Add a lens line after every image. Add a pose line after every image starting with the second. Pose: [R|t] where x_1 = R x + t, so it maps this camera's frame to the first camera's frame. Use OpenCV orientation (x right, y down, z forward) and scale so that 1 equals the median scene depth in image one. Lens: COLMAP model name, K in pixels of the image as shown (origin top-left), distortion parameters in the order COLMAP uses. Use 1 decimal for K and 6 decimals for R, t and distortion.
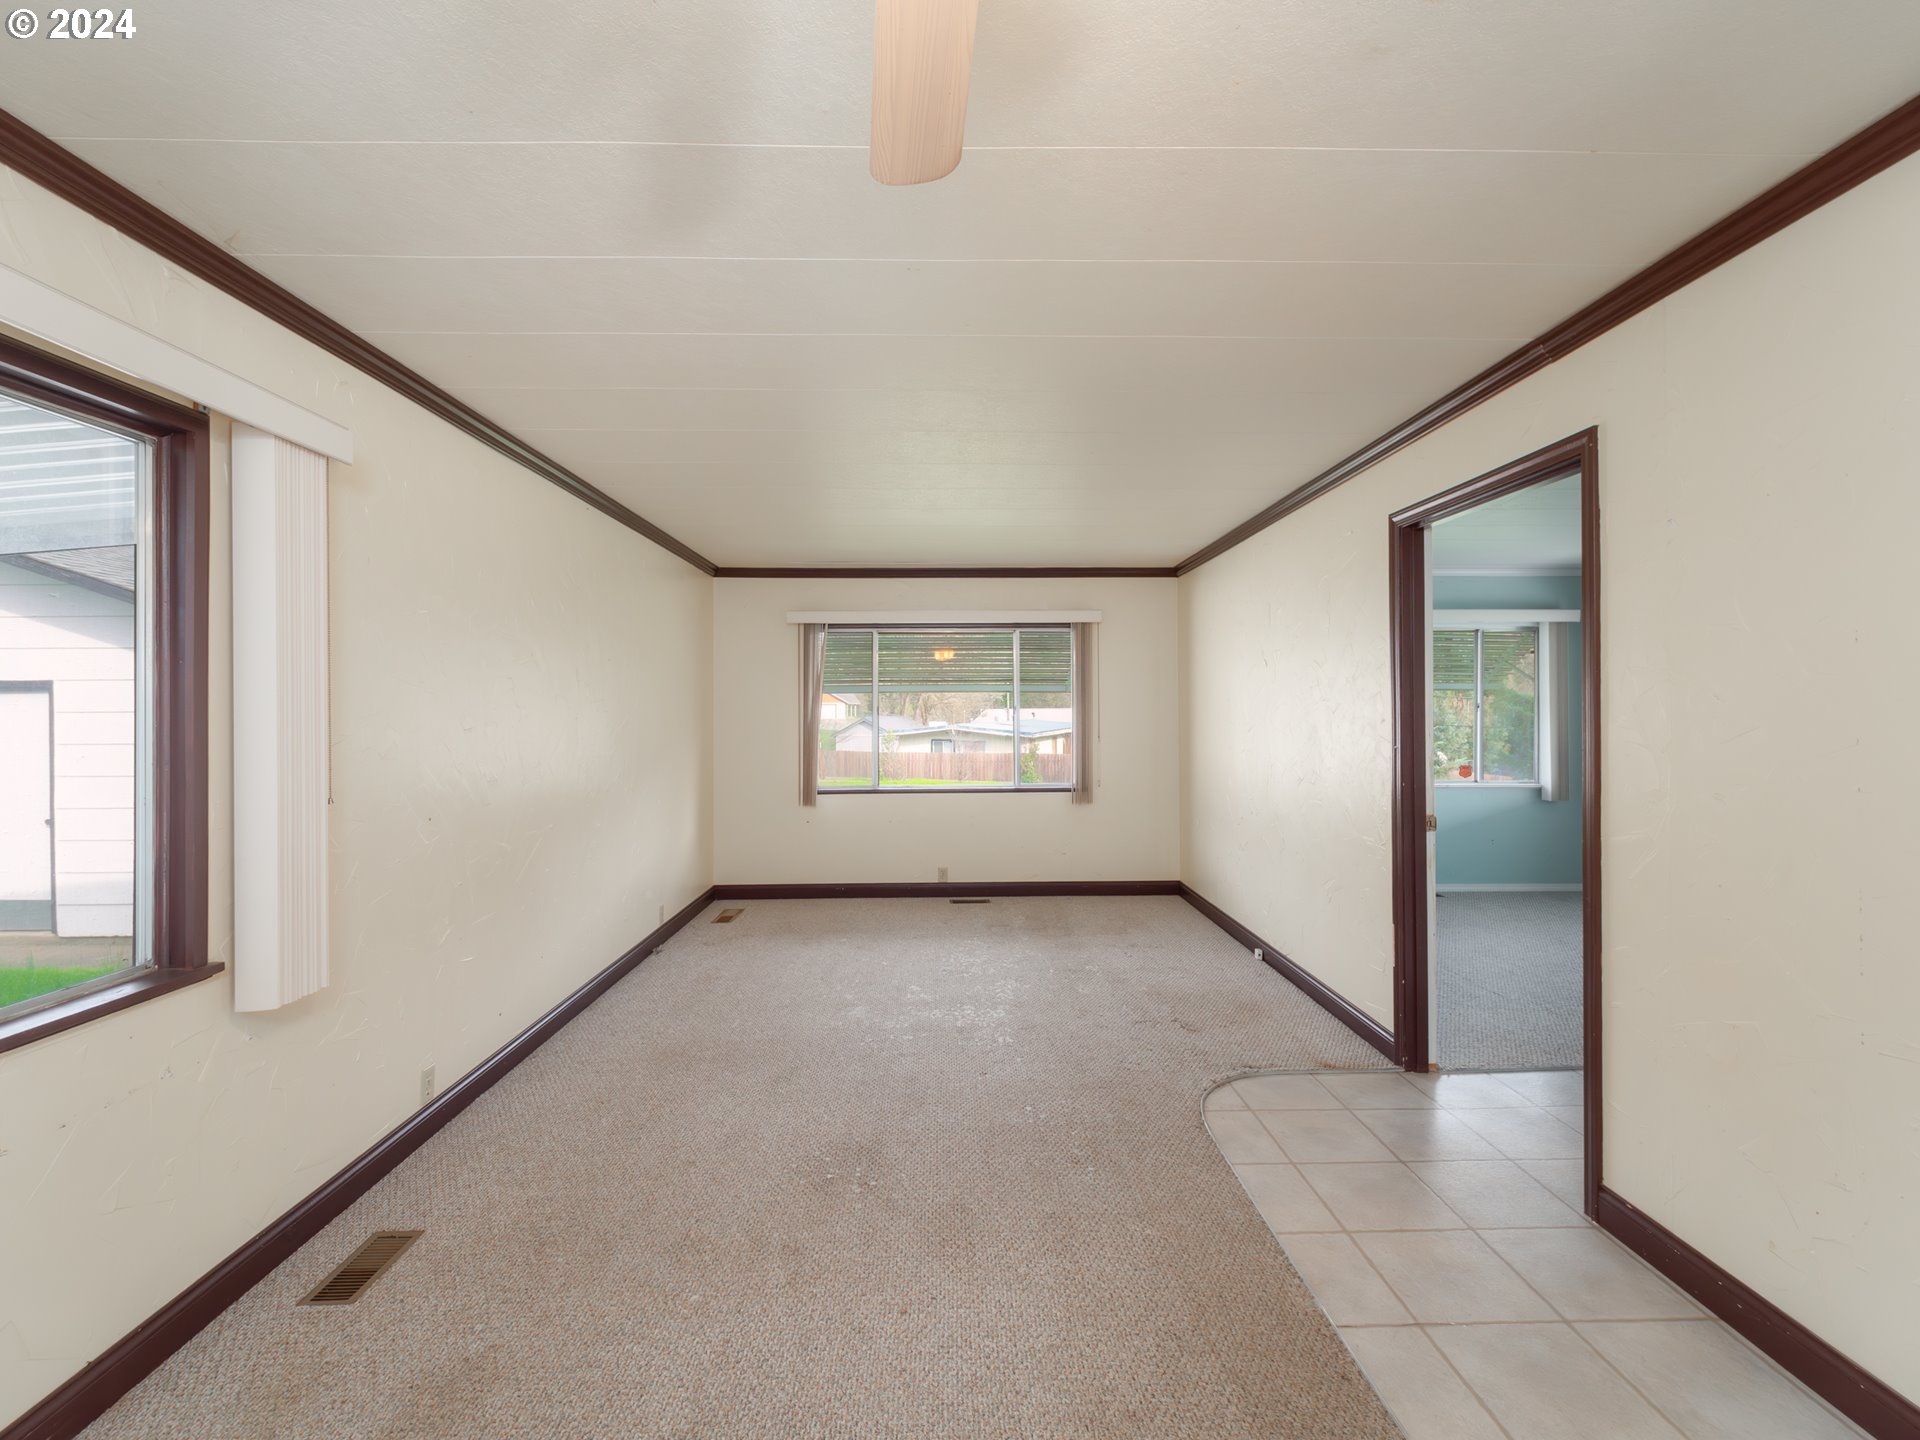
lens RADIAL K [[863.2, 0, 955.0], [0, 863.2, 714.7], [0, 0, 1]] dist [0.001977, -0.001341]
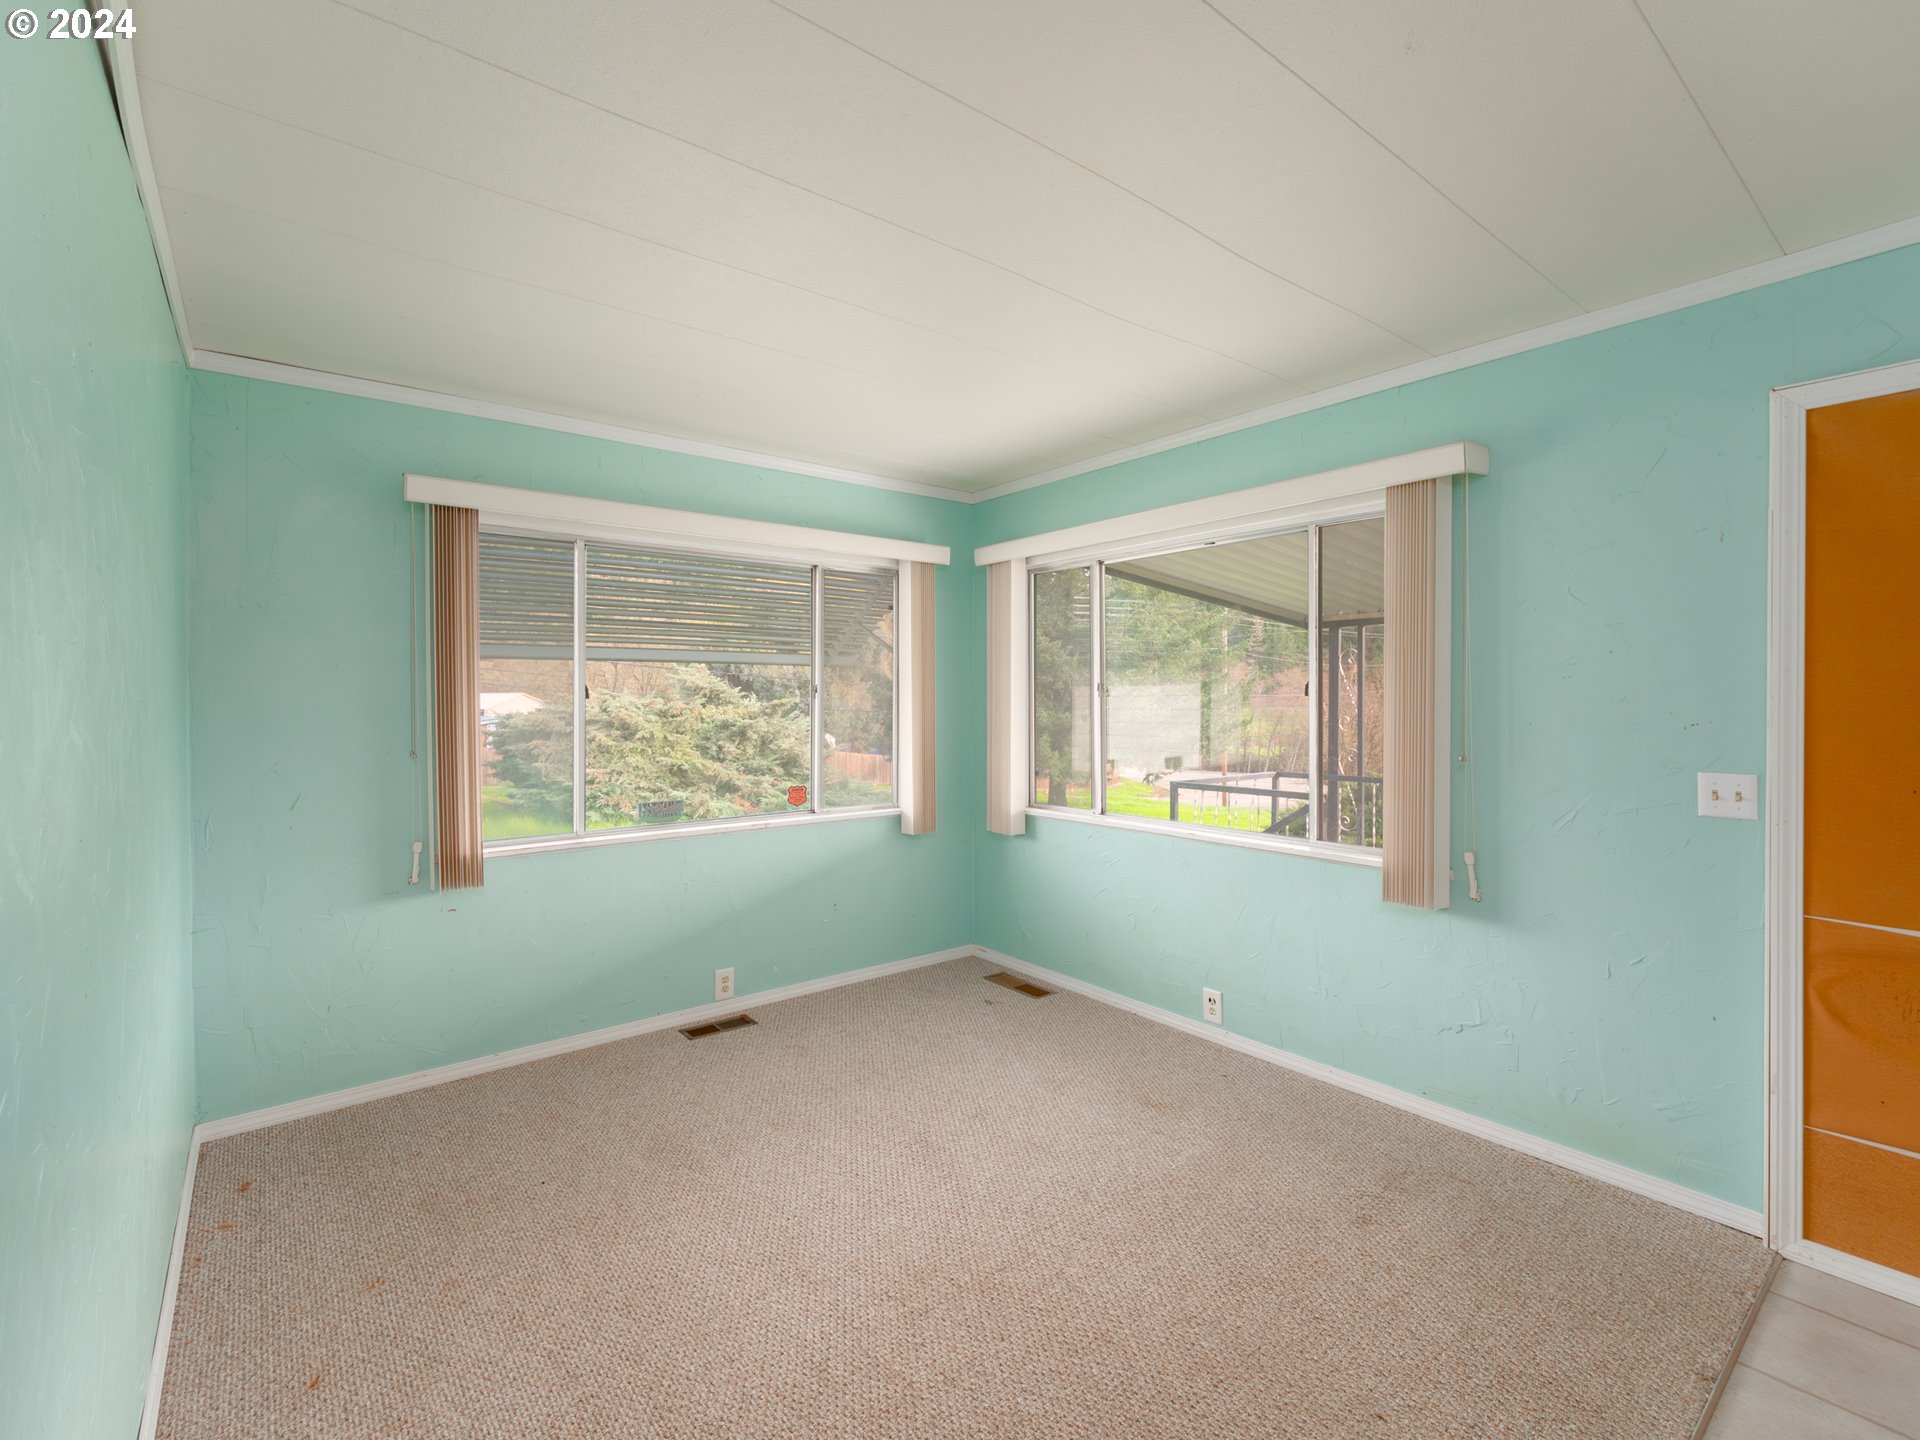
lens RADIAL K [[863.2, 0, 956.2], [0, 863.2, 710.2], [0, 0, 1]] dist [0.001977, -0.001341]
pose [[0.795651, -0.005758, 0.605728, 0.310998], [-0.002389, 0.999917, 0.012643, -0.004217], [-0.605751, -0.011506, 0.795571, 0.447379]]
